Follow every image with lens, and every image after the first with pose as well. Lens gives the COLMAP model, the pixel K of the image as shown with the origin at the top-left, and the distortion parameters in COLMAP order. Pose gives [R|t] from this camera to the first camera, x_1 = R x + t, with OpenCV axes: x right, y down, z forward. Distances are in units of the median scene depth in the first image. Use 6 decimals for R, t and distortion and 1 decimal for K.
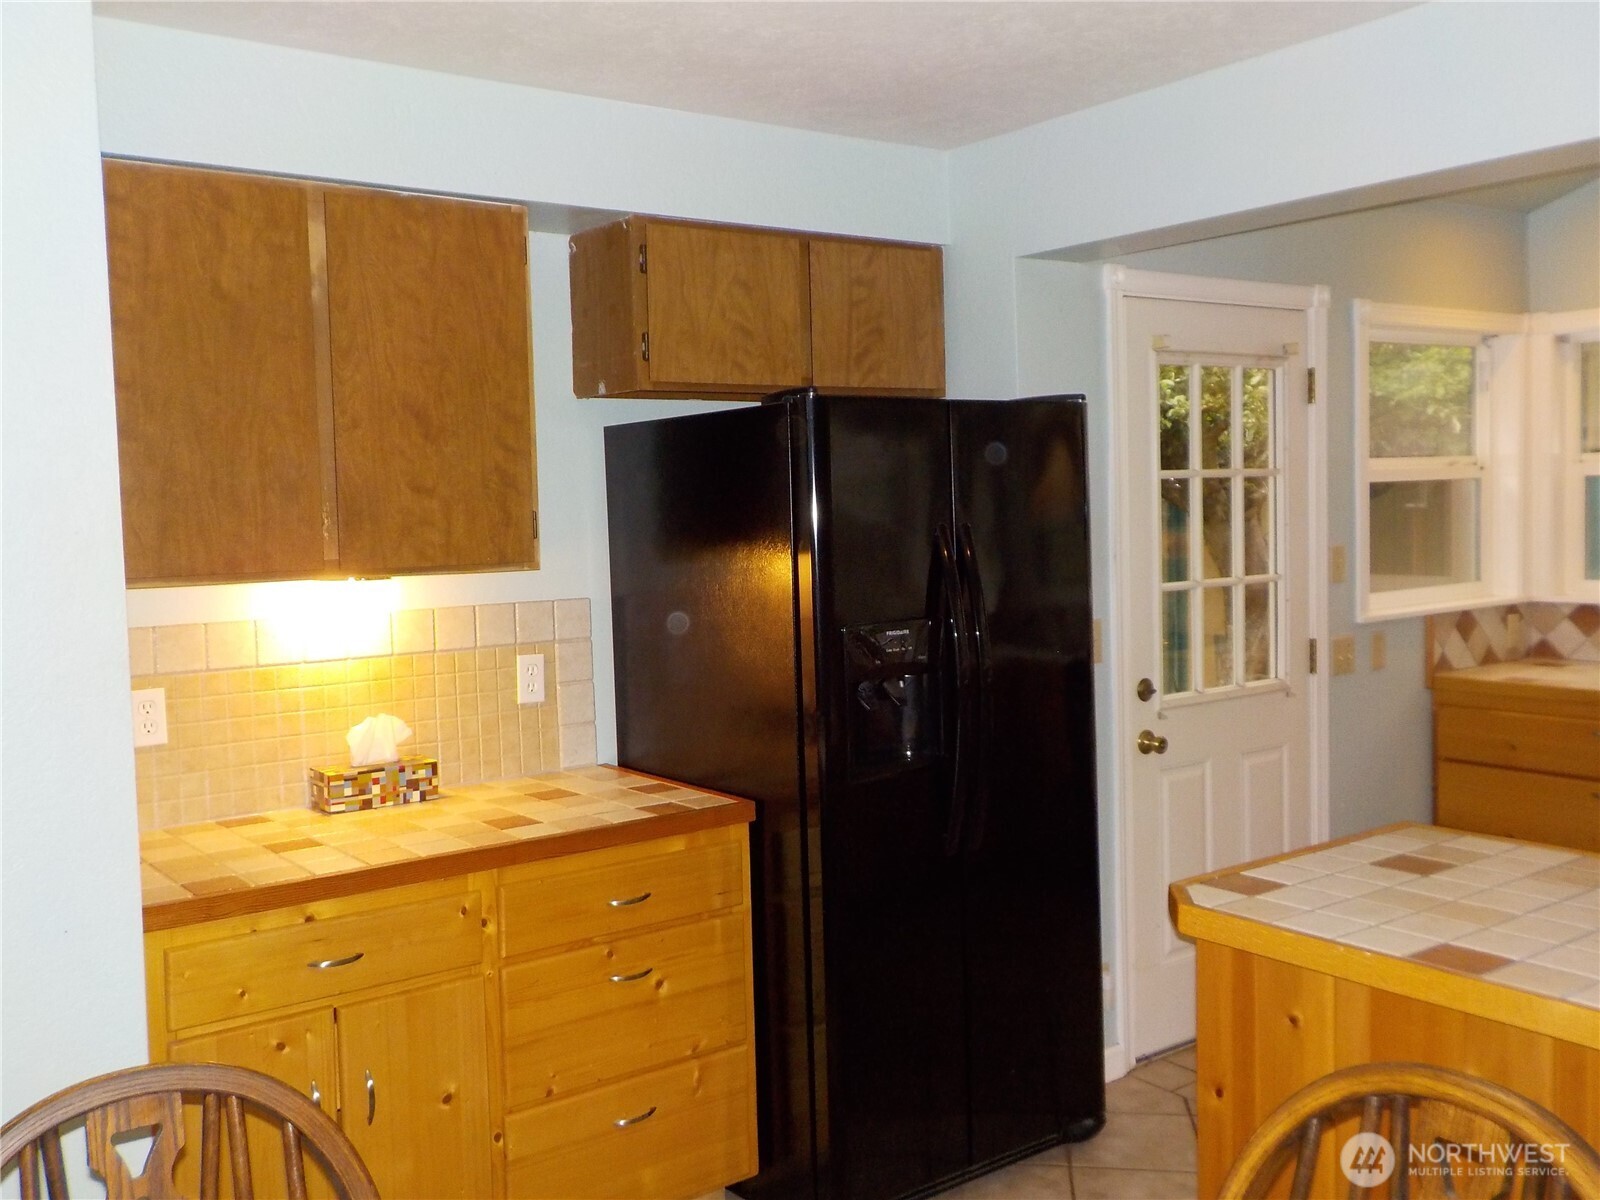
lens RADIAL K [[1507.1, 0, 797.2], [0, 1507.1, 581.0], [0, 0, 1]] dist [0.035853, 0.004674]
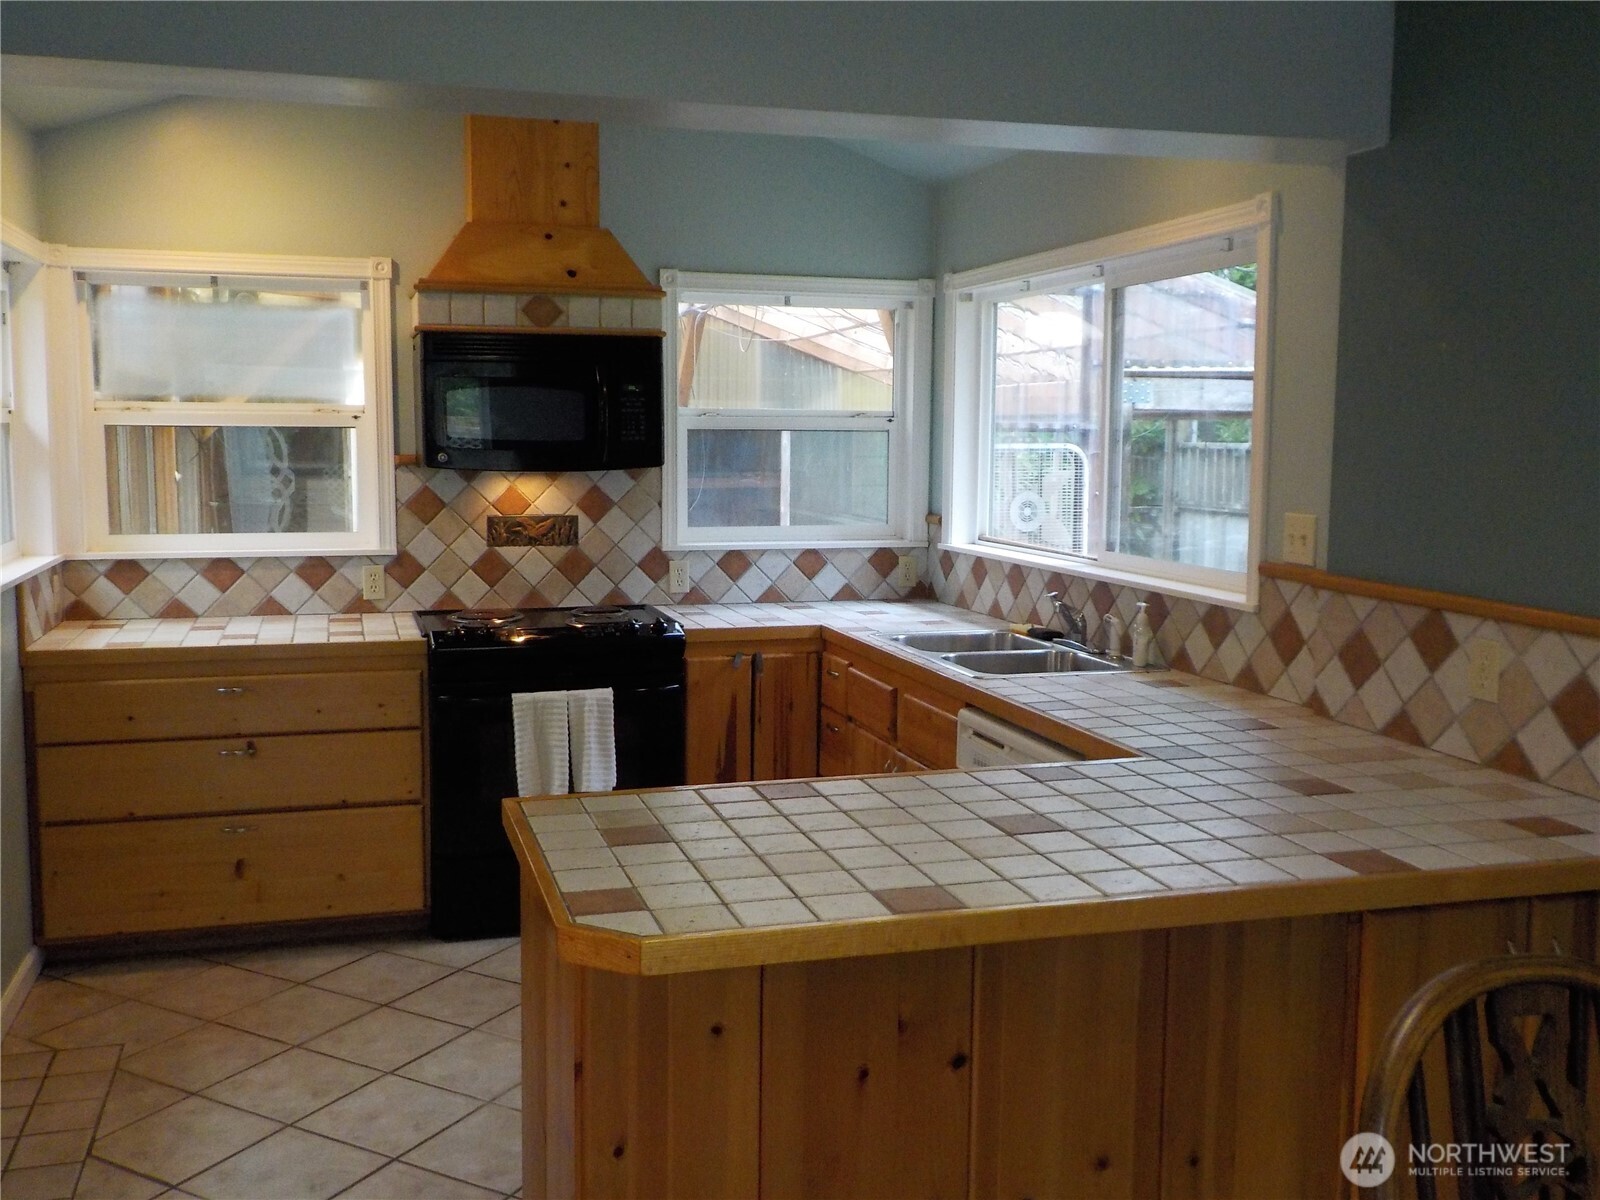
lens RADIAL K [[1507.1, 0, 797.2], [0, 1507.1, 581.0], [0, 0, 1]] dist [0.035853, 0.004674]
pose [[0.344541, -0.060984, 0.936788, -0.229012], [0.037327, 0.997989, 0.051239, -0.004209], [-0.938029, 0.017313, 0.346124, 0.273955]]
